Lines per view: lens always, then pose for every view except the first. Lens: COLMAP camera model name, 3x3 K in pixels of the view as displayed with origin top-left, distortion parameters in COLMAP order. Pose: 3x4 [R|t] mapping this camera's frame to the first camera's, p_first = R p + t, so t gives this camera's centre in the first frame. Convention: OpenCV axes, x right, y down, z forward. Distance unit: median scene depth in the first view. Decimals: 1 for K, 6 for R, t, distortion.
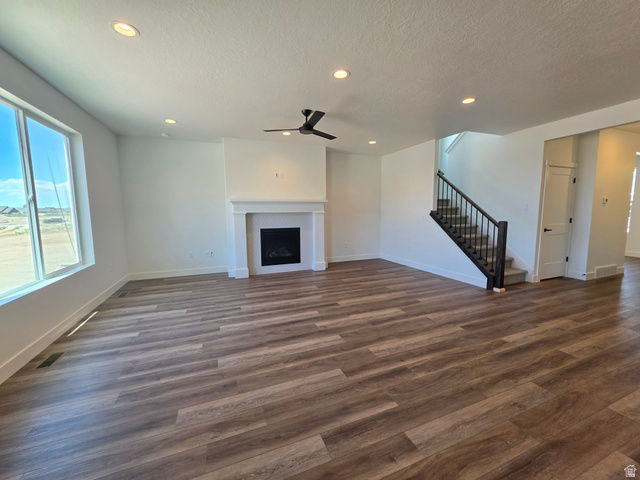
lens RADIAL K [[257.1, 0, 318.9], [0, 257.1, 238.4], [0, 0, 1]] dist [-0.002831, -0.000112]
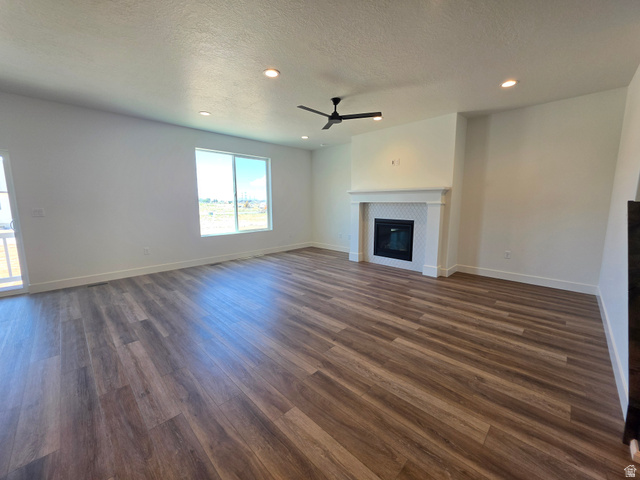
lens RADIAL K [[257.1, 0, 318.9], [0, 257.1, 238.4], [0, 0, 1]] dist [-0.002831, -0.000112]
pose [[0.396923, 0.135336, -0.907820, 0.798312], [-0.101215, 0.989491, 0.103258, -0.053706], [0.912254, 0.050899, 0.406450, 0.501828]]
